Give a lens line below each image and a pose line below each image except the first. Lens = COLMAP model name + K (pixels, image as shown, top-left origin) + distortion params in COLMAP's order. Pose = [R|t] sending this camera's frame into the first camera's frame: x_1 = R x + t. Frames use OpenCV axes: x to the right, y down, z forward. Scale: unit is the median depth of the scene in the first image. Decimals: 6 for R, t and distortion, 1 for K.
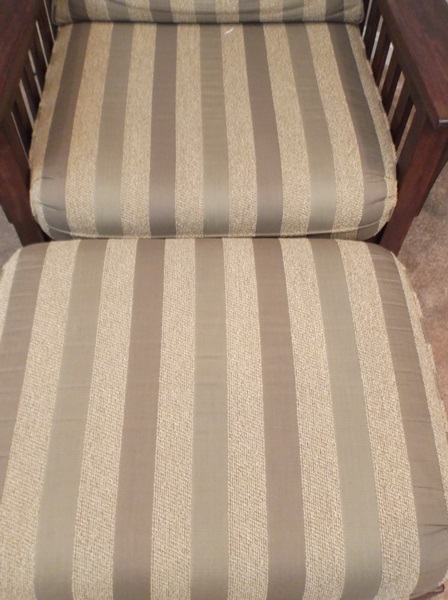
lens RADIAL K [[562.1, 0, 213.1], [0, 562.1, 300.1], [0, 0, 1]] dist [0.005598, -0.011992]
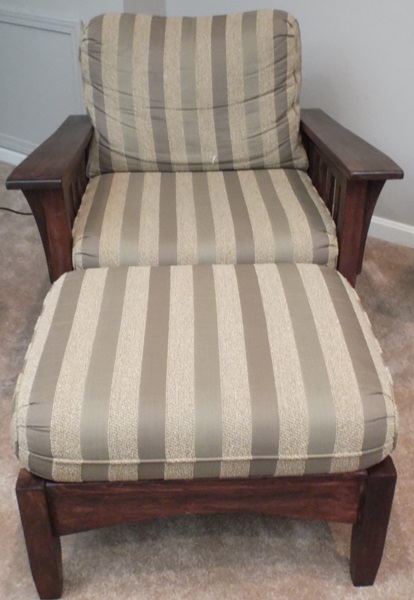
lens RADIAL K [[723.3, 0, 207.0], [0, 723.3, 300.0], [0, 0, 1]] dist [-0.006033, -0.000811]
pose [[0.999371, -0.035054, 0.005327, -0.006914], [0.033113, 0.869009, -0.493687, 0.805206], [0.012676, 0.493553, 0.869623, -0.486733]]
